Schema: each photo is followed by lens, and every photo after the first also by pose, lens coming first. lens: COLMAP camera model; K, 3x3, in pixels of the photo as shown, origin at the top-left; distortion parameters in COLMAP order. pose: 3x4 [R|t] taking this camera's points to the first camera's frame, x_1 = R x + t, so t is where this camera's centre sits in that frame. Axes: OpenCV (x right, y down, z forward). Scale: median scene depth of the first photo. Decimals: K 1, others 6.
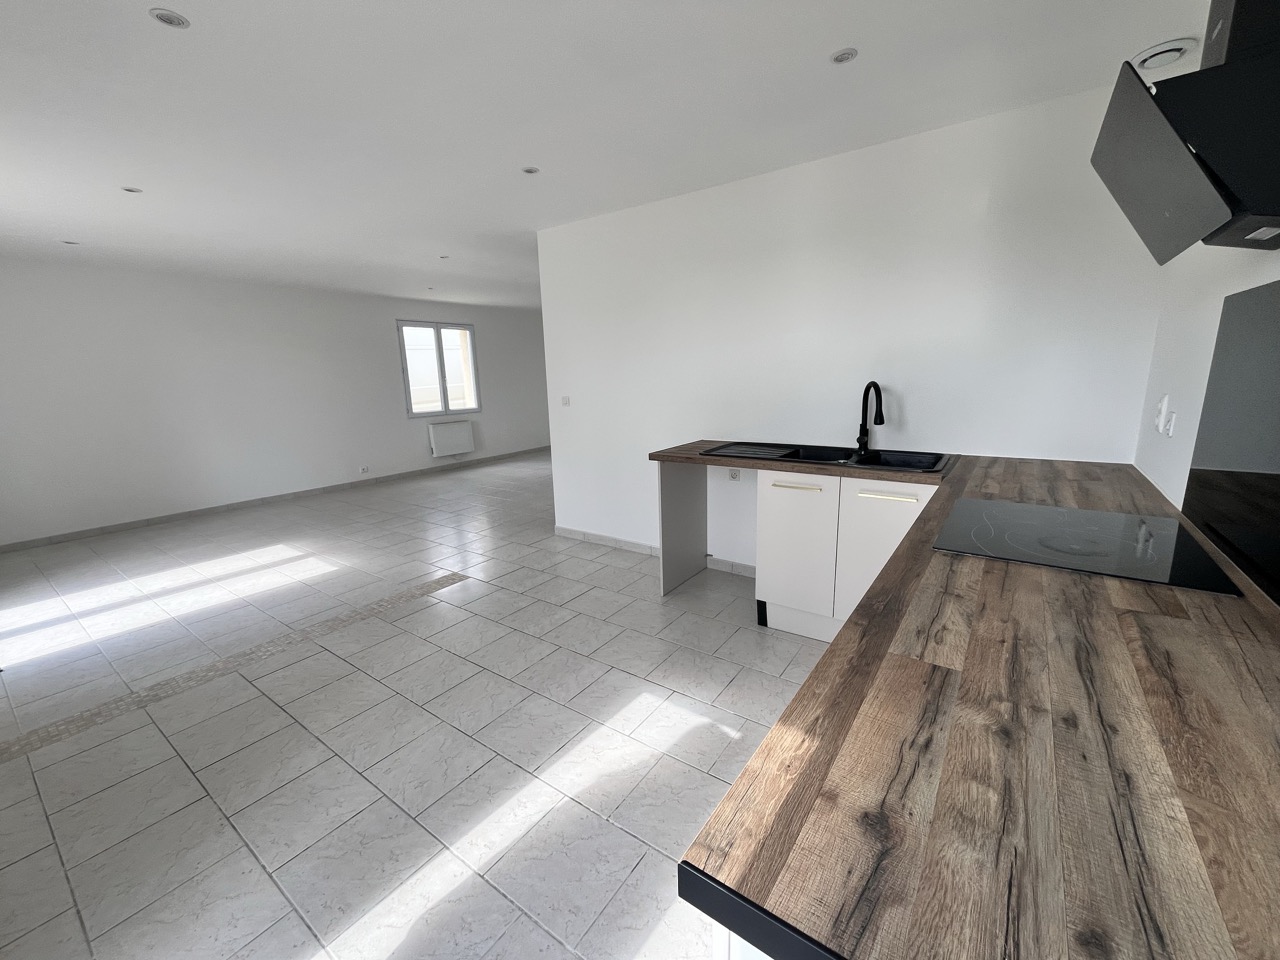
lens RADIAL K [[515.3, 0, 640.6], [0, 515.3, 481.5], [0, 0, 1]] dist [-0.003368, -0.000664]
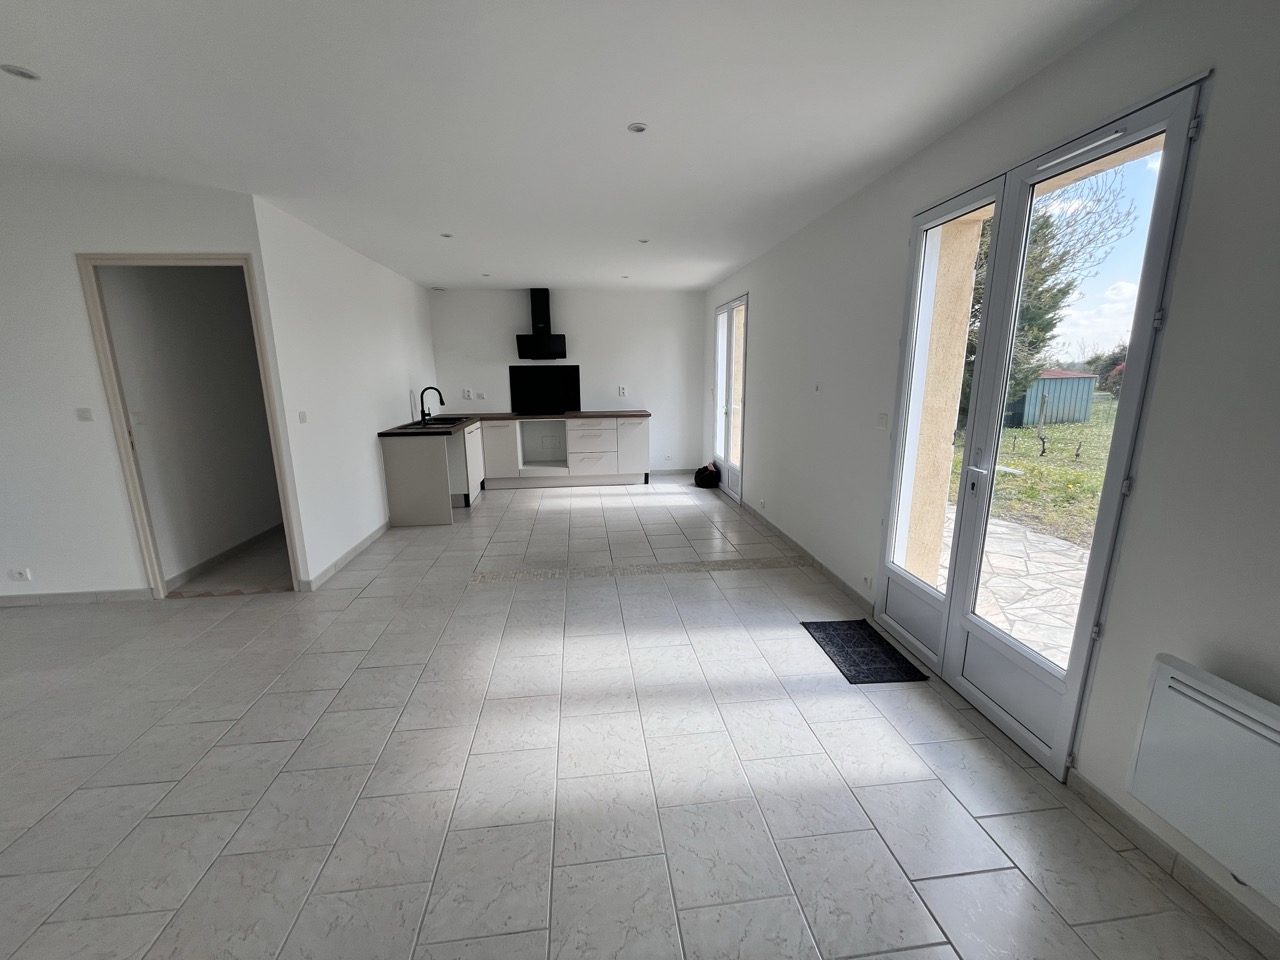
lens RADIAL K [[515.3, 0, 640.6], [0, 515.3, 481.5], [0, 0, 1]] dist [-0.003368, -0.000664]
pose [[-0.669330, -0.121152, 0.733021, -0.646011], [0.182745, 0.929459, 0.320485, -0.129116], [-0.720140, 0.348466, -0.599975, 0.653818]]
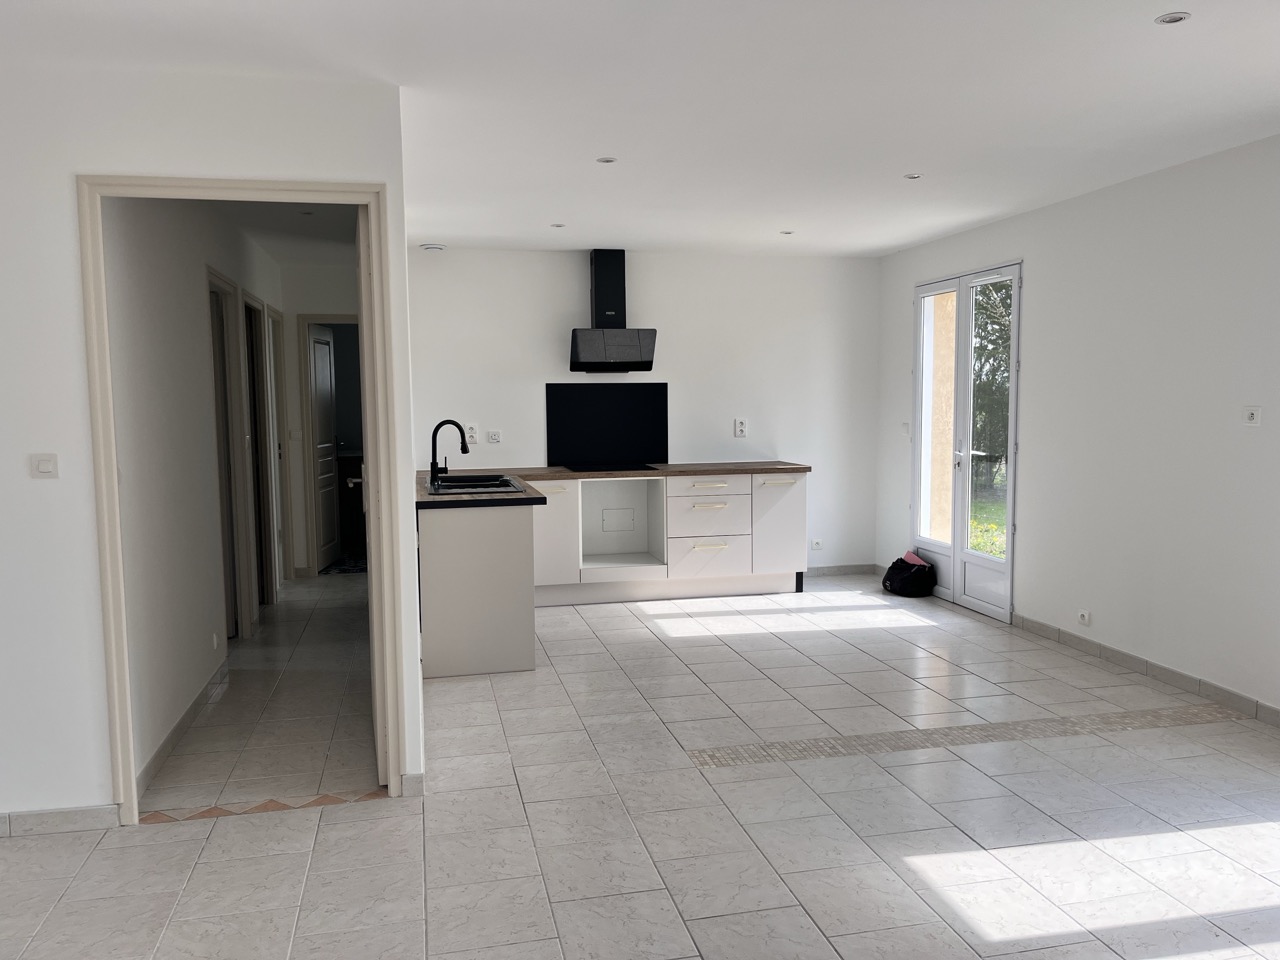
lens RADIAL K [[962.1, 0, 638.6], [0, 962.1, 489.1], [0, 0, 1]] dist [0.058405, -0.081573]
pose [[-0.745217, -0.028152, 0.666228, -0.495361], [0.168865, 0.958574, 0.229391, -0.173108], [-0.645087, 0.283448, -0.709592, 0.850366]]
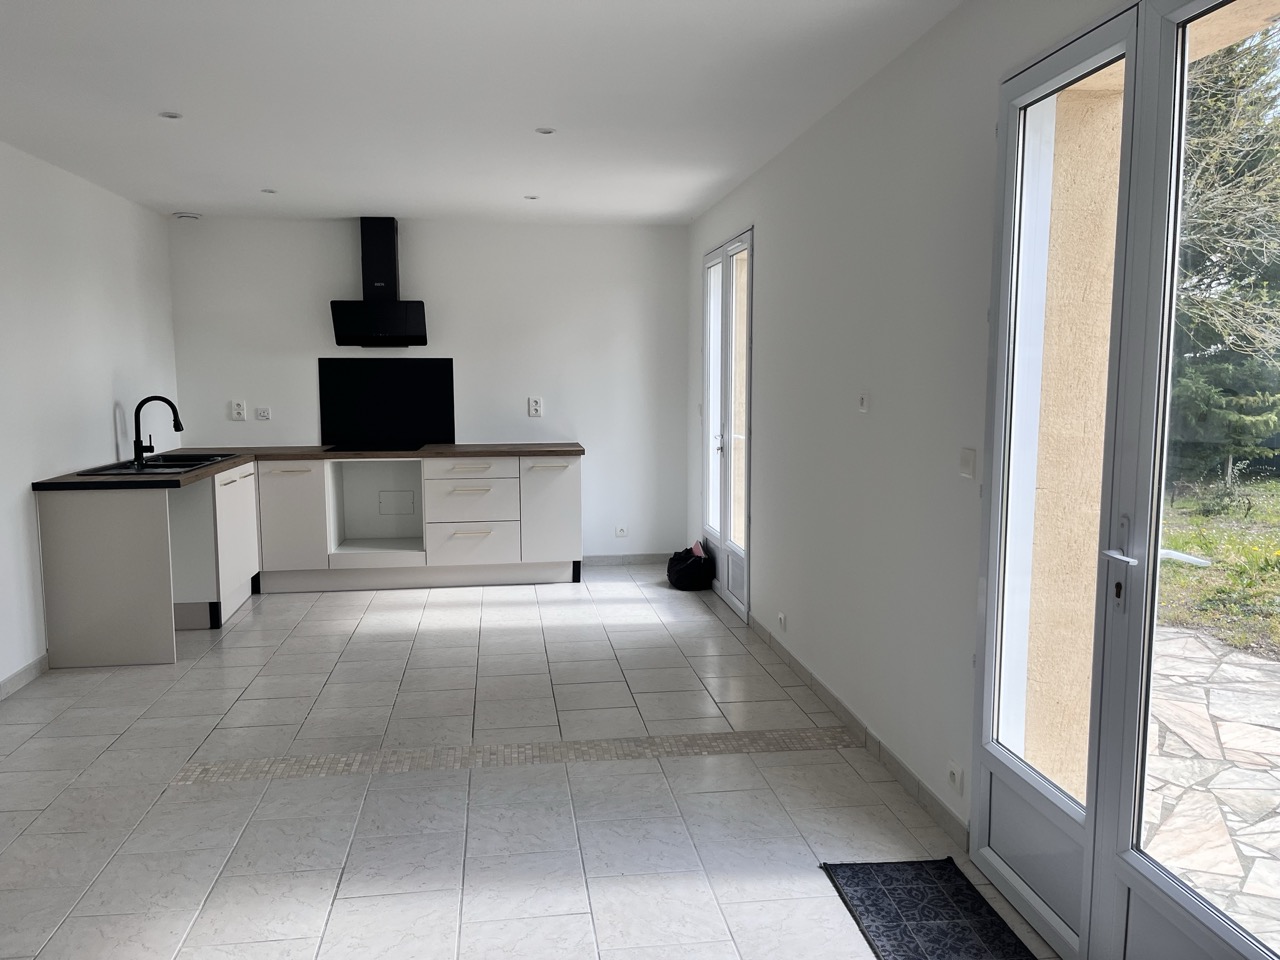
lens RADIAL K [[965.5, 0, 630.8], [0, 965.5, 477.7], [0, 0, 1]] dist [0.061081, -0.088015]
pose [[-0.682200, -0.047600, 0.729614, -0.666714], [0.175253, 0.958145, 0.226373, -0.117089], [-0.709851, 0.282299, -0.645305, 0.613620]]
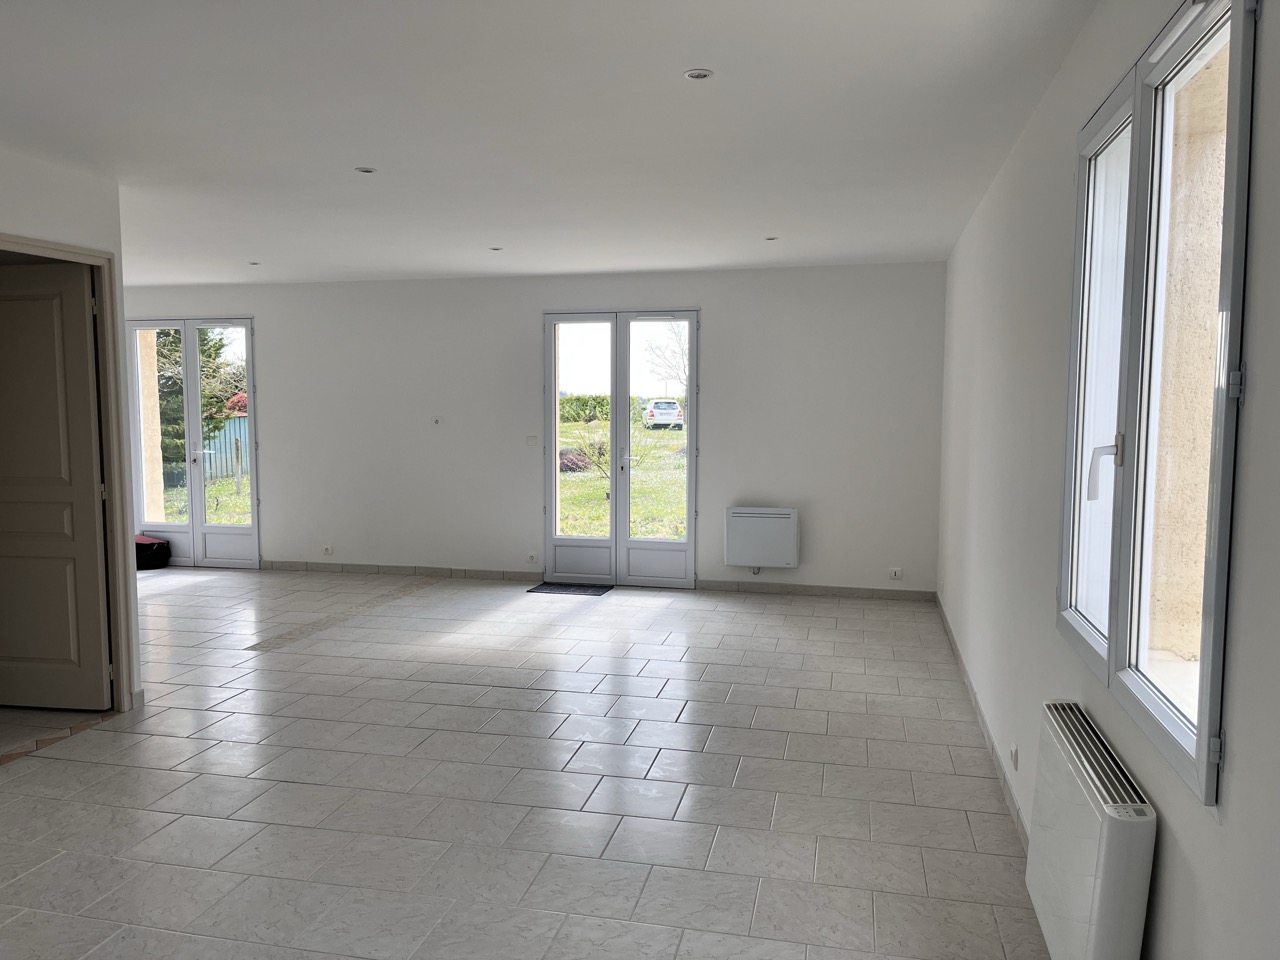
lens RADIAL K [[962.1, 0, 638.6], [0, 962.1, 489.1], [0, 0, 1]] dist [0.058405, -0.081573]
pose [[-0.921491, 0.061740, -0.383462, -0.165456], [-0.056261, 0.955655, 0.289066, -0.279584], [0.384304, 0.287945, -0.877153, 1.275832]]
